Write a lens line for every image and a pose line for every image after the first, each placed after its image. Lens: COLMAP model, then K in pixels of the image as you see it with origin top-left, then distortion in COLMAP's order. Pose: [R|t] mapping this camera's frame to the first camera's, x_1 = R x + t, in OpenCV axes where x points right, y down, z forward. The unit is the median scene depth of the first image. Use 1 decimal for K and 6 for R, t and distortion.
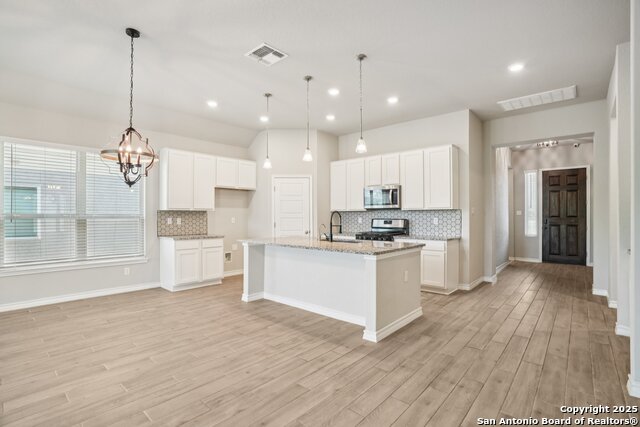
lens RADIAL K [[302.8, 0, 317.6], [0, 302.8, 221.5], [0, 0, 1]] dist [-0.057852, 0.017220]
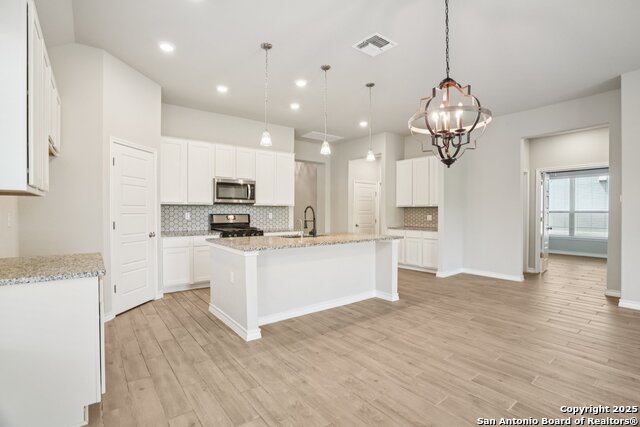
lens RADIAL K [[302.8, 0, 317.0], [0, 302.8, 216.3], [0, 0, 1]] dist [-0.057852, 0.017220]
pose [[0.186775, -0.011831, 0.982331, -0.659408], [0.013994, 0.999858, 0.009381, -0.007170], [-0.982303, 0.011995, 0.186914, 0.569116]]
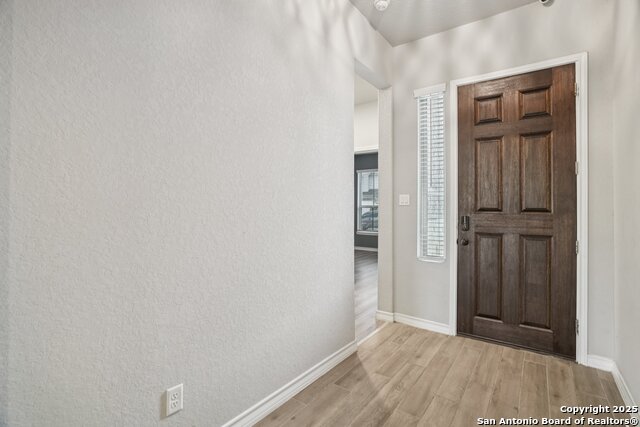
lens RADIAL K [[302.8, 0, 317.8], [0, 302.8, 210.4], [0, 0, 1]] dist [-0.057852, 0.017220]
pose [[0.995068, 0.011994, 0.098465, 0.762580], [-0.010608, 0.999837, -0.014588, -0.012233], [-0.098624, 0.013472, 0.995034, 0.891634]]
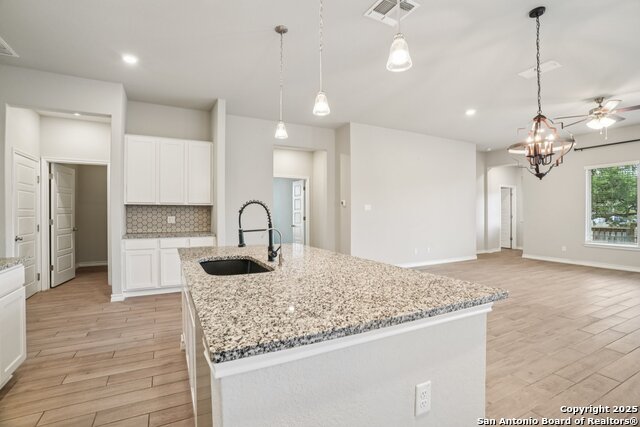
lens RADIAL K [[302.8, 0, 318.6], [0, 302.8, 211.9], [0, 0, 1]] dist [-0.057852, 0.017220]
pose [[-0.934932, 0.003410, 0.354812, -0.153694], [0.008517, 0.999881, 0.012833, -0.015167], [-0.354726, 0.015020, -0.934850, 1.025555]]
